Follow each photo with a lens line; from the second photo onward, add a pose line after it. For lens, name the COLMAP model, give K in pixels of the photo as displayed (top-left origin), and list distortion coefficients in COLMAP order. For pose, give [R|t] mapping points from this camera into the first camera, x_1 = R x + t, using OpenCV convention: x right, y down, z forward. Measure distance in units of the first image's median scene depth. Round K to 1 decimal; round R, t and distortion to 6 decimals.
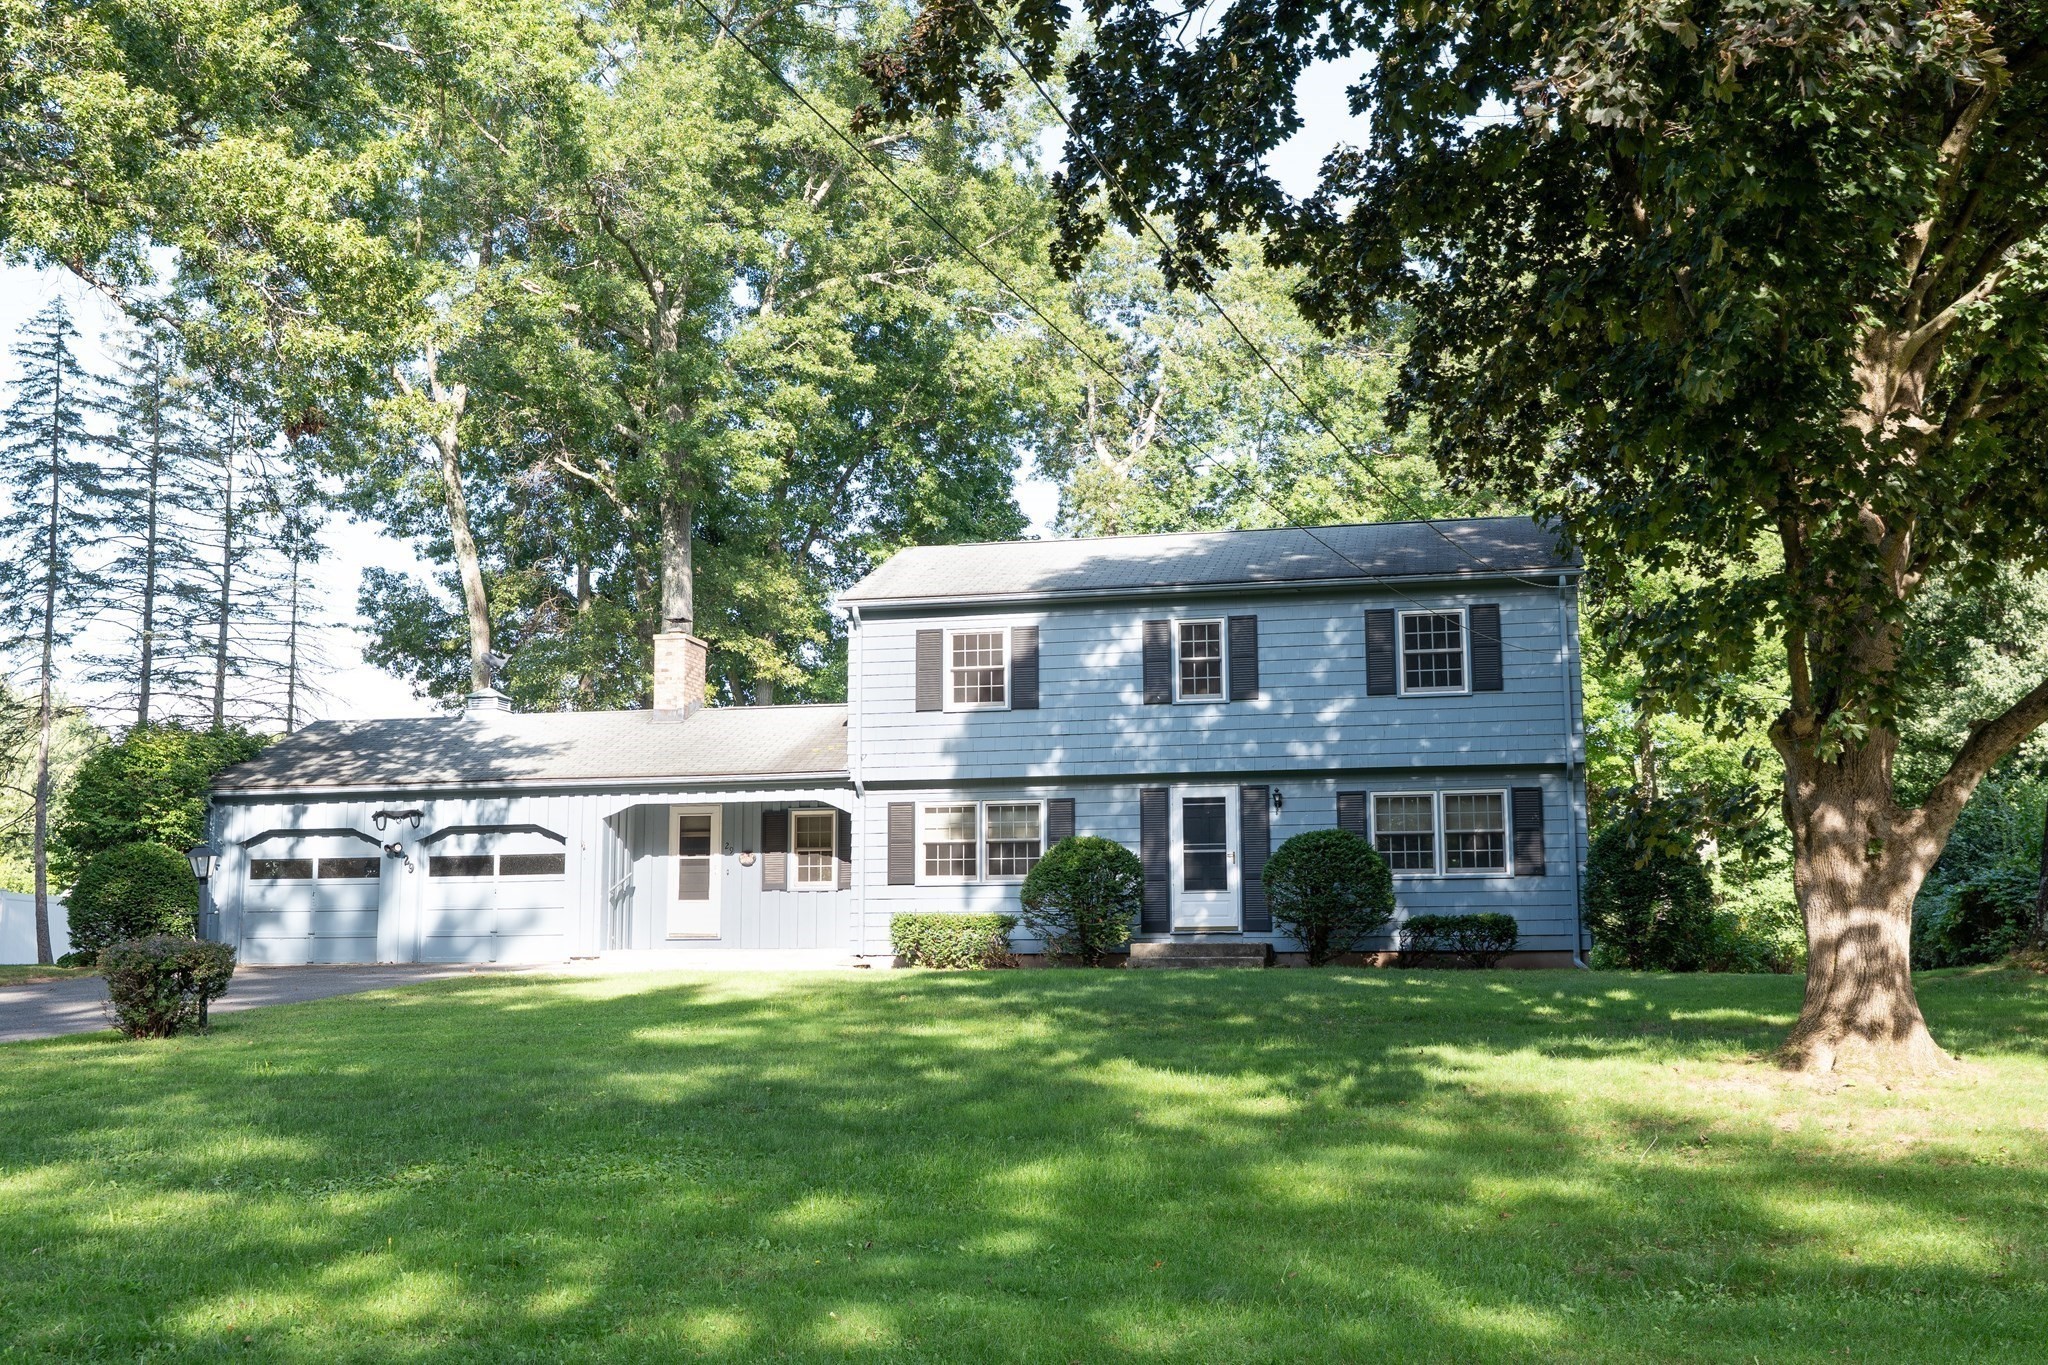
lens RADIAL K [[2024.8, 0, 1020.5], [0, 2024.8, 703.9], [0, 0, 1]] dist [0.007506, -0.053329]
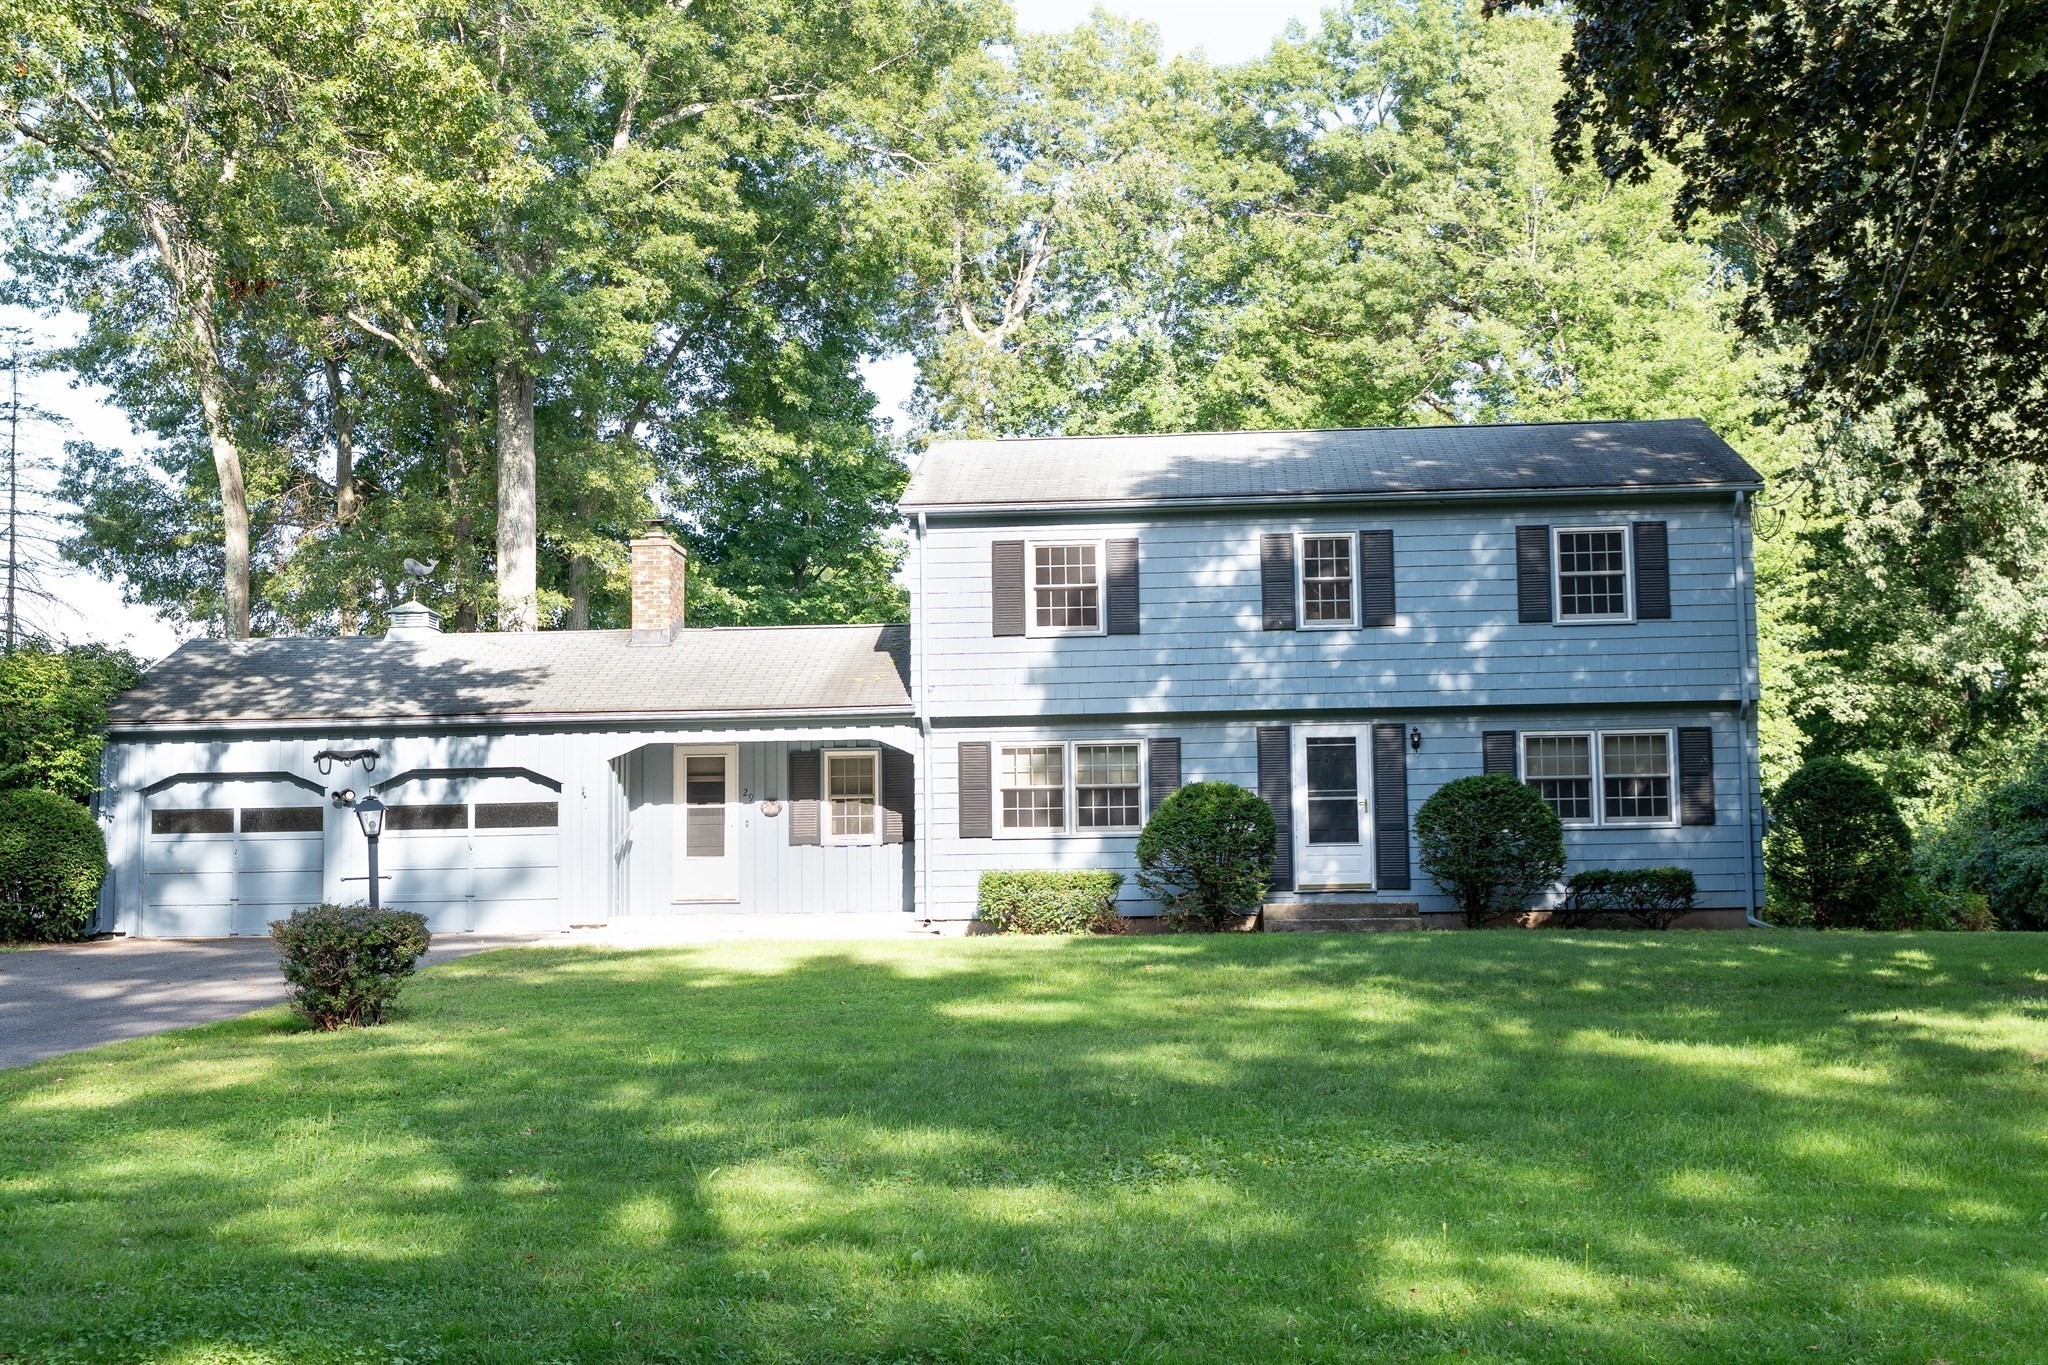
lens RADIAL K [[2454.3, 0, 1024.0], [0, 2454.3, 682.5], [0, 0, 1]] dist [-0.003633, -0.031520]
pose [[0.989661, 0.005284, 0.143329, -0.186821], [-0.009303, 0.999582, 0.027386, -0.005130], [-0.143124, -0.028437, 0.989296, -0.029736]]
